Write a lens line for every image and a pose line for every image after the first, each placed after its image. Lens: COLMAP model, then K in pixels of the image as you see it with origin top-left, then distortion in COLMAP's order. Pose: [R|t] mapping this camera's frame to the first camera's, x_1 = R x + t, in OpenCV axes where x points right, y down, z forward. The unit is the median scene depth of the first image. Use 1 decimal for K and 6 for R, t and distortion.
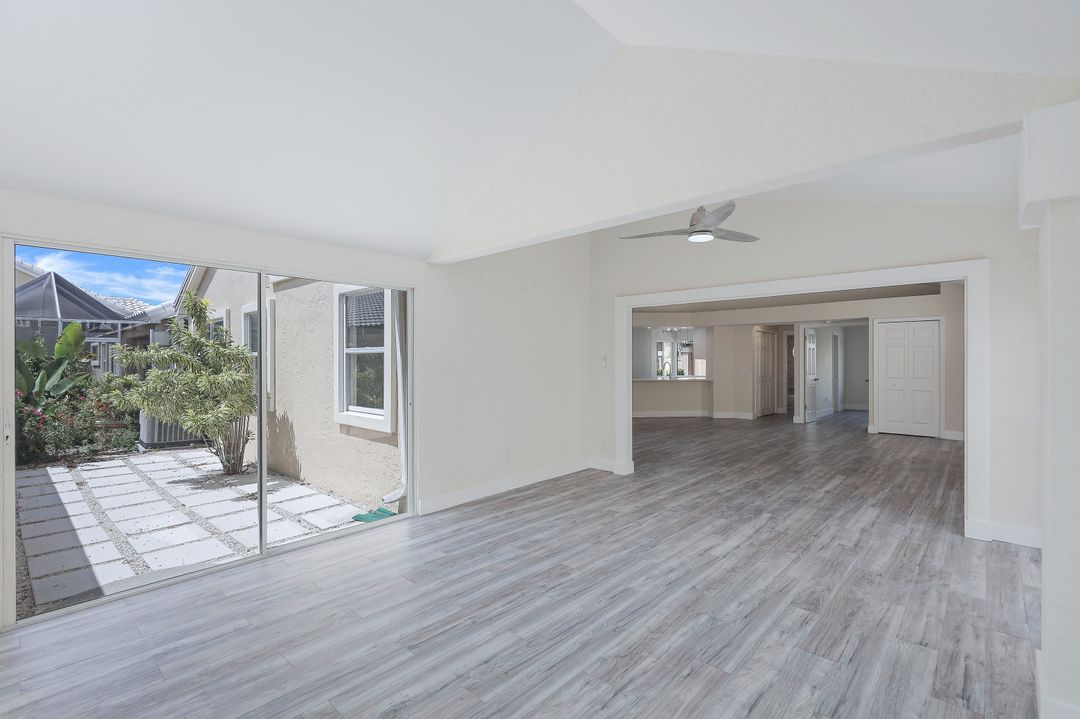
lens RADIAL K [[506.0, 0, 522.1], [0, 506.0, 354.6], [0, 0, 1]] dist [-0.001201, 0.001471]
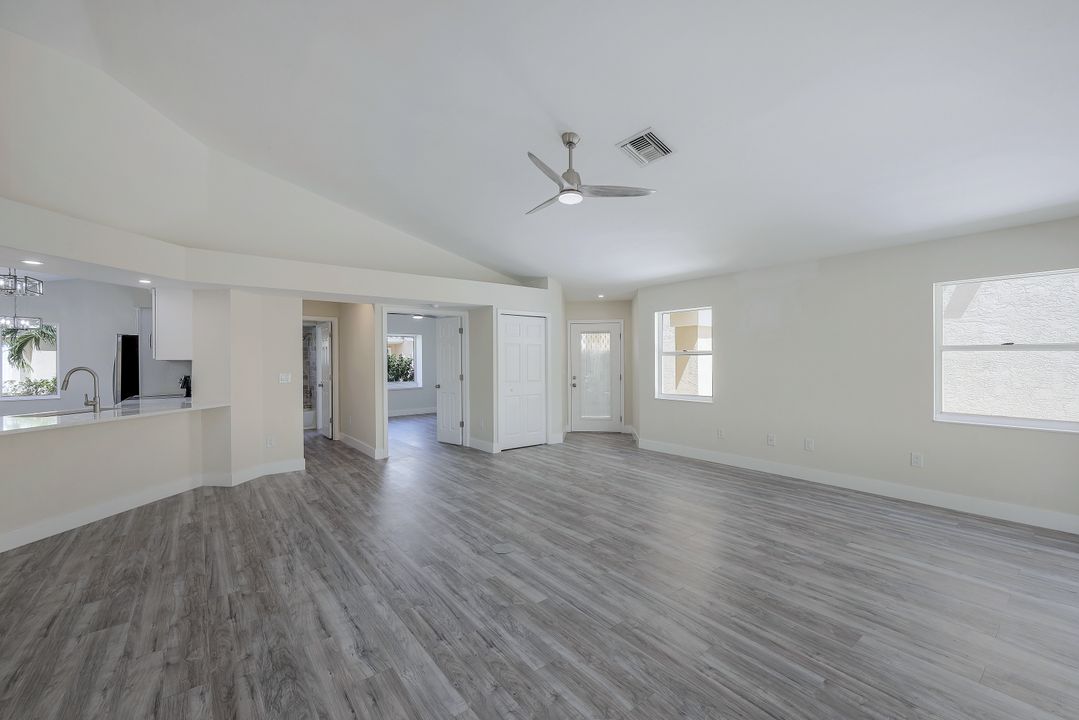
lens RADIAL K [[439.4, 0, 538.1], [0, 439.4, 357.3], [0, 0, 1]] dist [0.001256, -0.000677]
pose [[0.154716, 0.004308, 0.987950, 0.059985], [-0.009693, 0.999949, -0.002843, 0.015018], [-0.987911, -0.009136, 0.154750, 1.895632]]
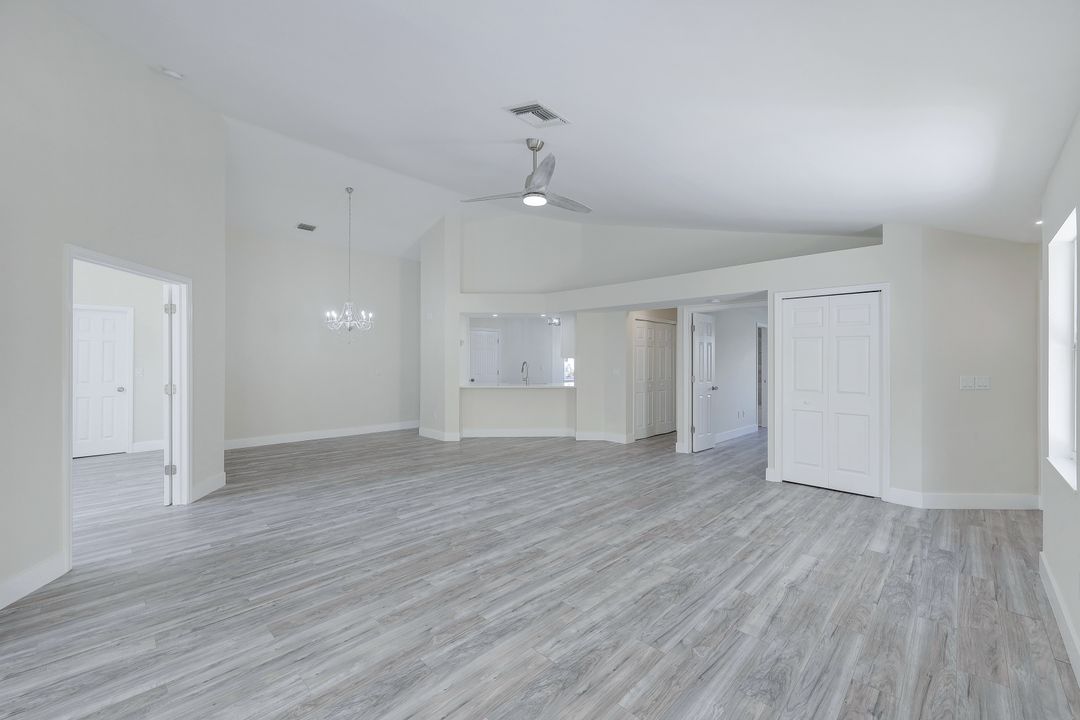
lens RADIAL K [[439.8, 0, 535.0], [0, 439.8, 356.5], [0, 0, 1]] dist [0.001256, -0.000677]
pose [[0.999565, 0.005618, -0.028945, 0.975445], [-0.005452, 0.999968, 0.005793, 0.006736], [0.028977, -0.005633, 0.999564, 1.070476]]
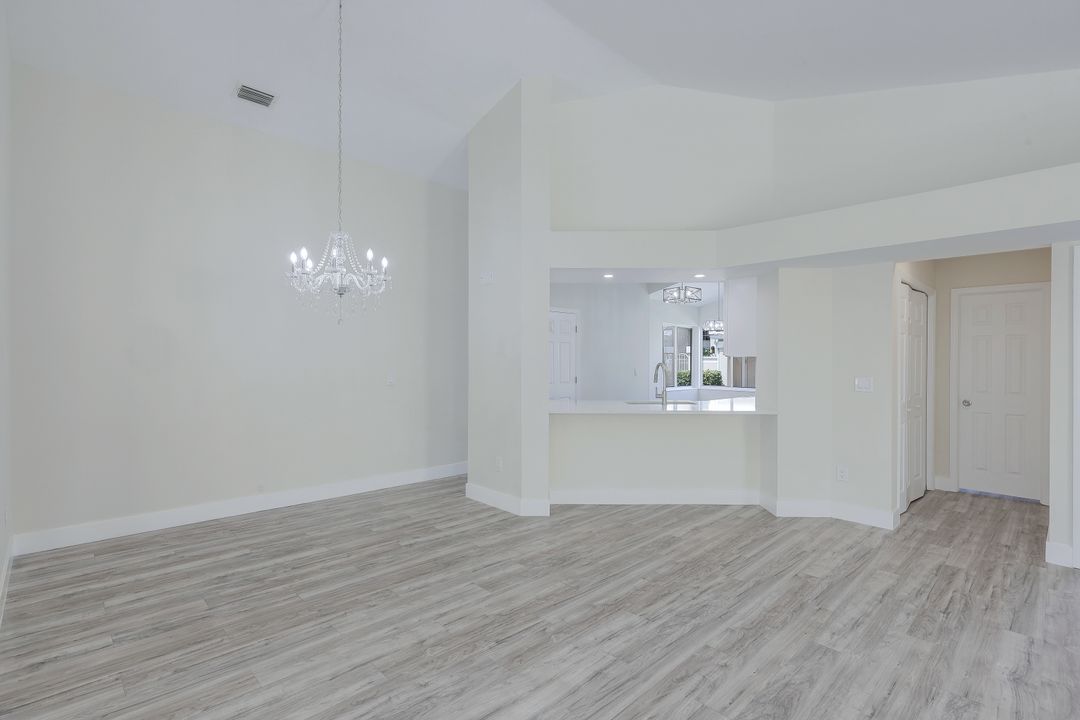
lens RADIAL K [[506.0, 0, 541.1], [0, 506.0, 359.8], [0, 0, 1]] dist [-0.001201, 0.001471]
pose [[0.998820, 0.005965, -0.048196, 0.642799], [-0.005107, 0.999827, 0.017900, 0.016253], [0.048295, -0.017632, 0.998677, 1.794343]]
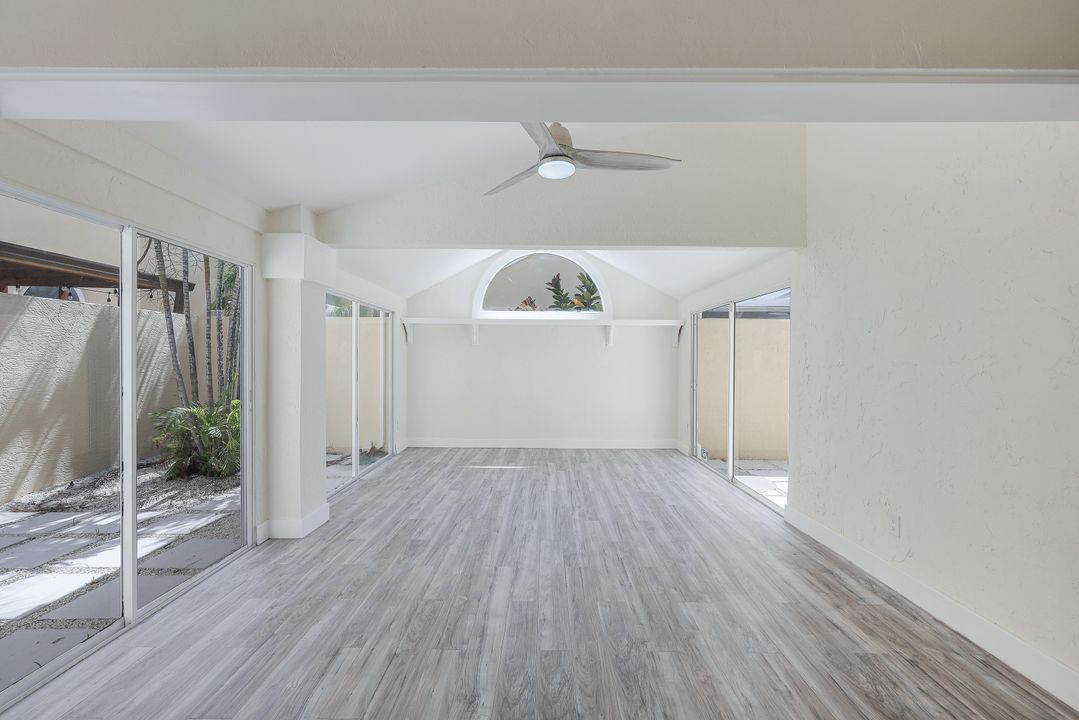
lens RADIAL K [[439.4, 0, 541.0], [0, 439.4, 362.7], [0, 0, 1]] dist [0.001256, -0.000677]
pose [[-0.733273, 0.004330, -0.679920, 0.779117], [0.006285, 0.999980, -0.000410, 0.022360], [0.679905, -0.004574, -0.733286, 1.451380]]
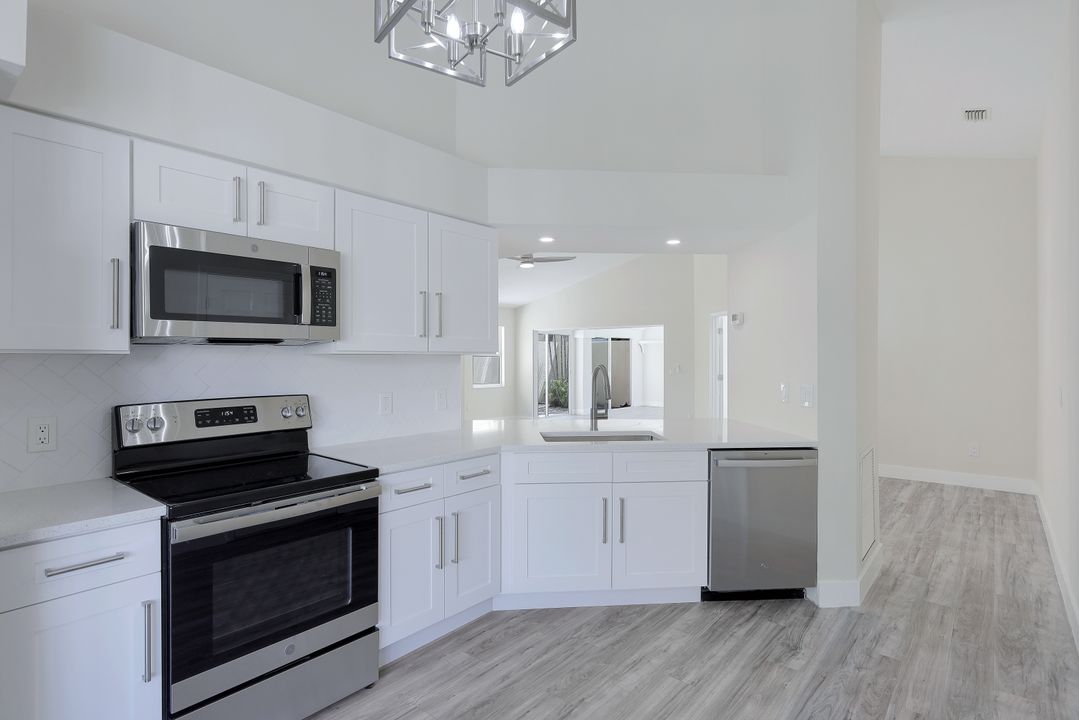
lens RADIAL K [[548.0, 0, 538.0], [0, 548.0, 360.6], [0, 0, 1]] dist [-0.029629, 0.000070]
pose [[-0.998413, 0.004754, -0.056115, 1.014835], [0.005320, 0.999936, -0.009938, 0.039770], [0.056064, -0.010221, -0.998375, 3.854501]]
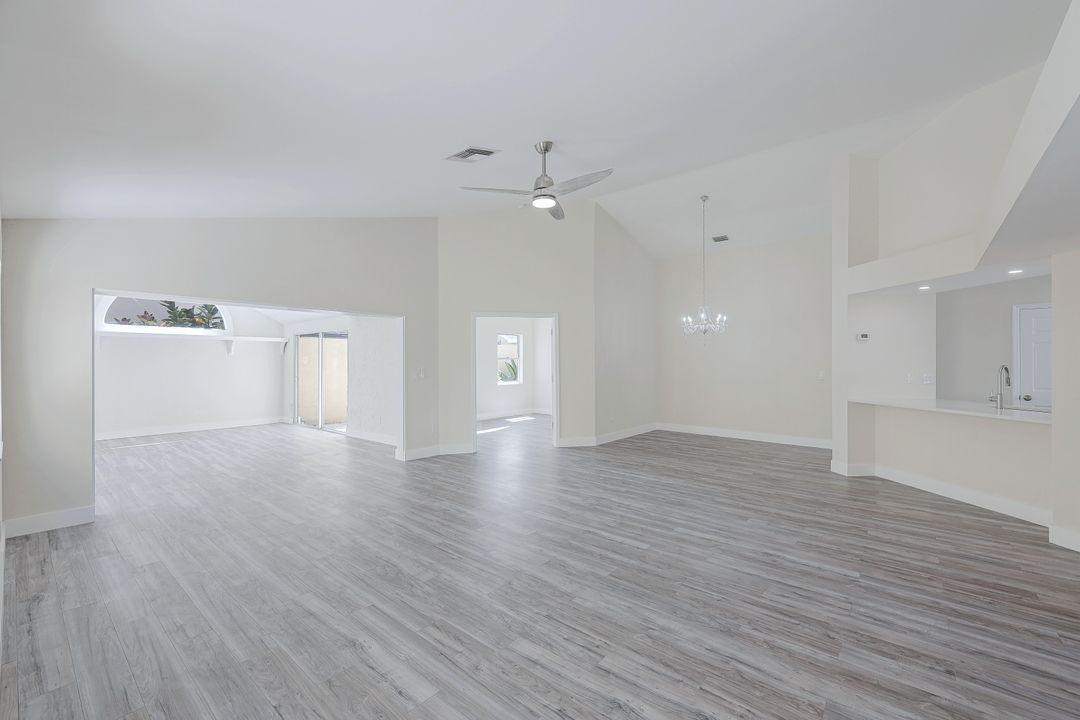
lens RADIAL K [[439.8, 0, 536.5], [0, 439.8, 359.7], [0, 0, 1]] dist [0.001256, -0.000677]
pose [[0.046789, -0.003959, -0.998897, 1.849978], [0.015149, 0.999880, -0.003253, 0.018603], [0.998790, -0.014980, 0.046843, 1.908368]]
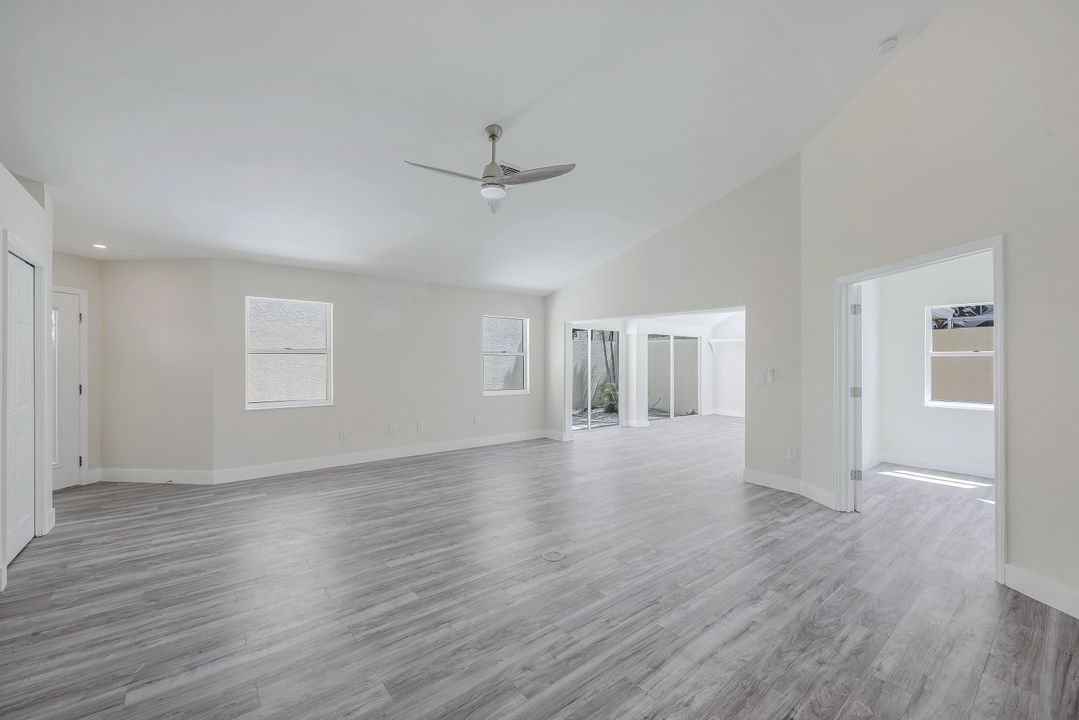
lens RADIAL K [[439.4, 0, 542.9], [0, 439.4, 361.2], [0, 0, 1]] dist [0.001256, -0.000677]
pose [[-0.991625, -0.000495, 0.129153, 0.738568], [-0.002339, 0.999898, -0.014122, 0.036209], [-0.129132, -0.014306, -0.991524, 2.807031]]
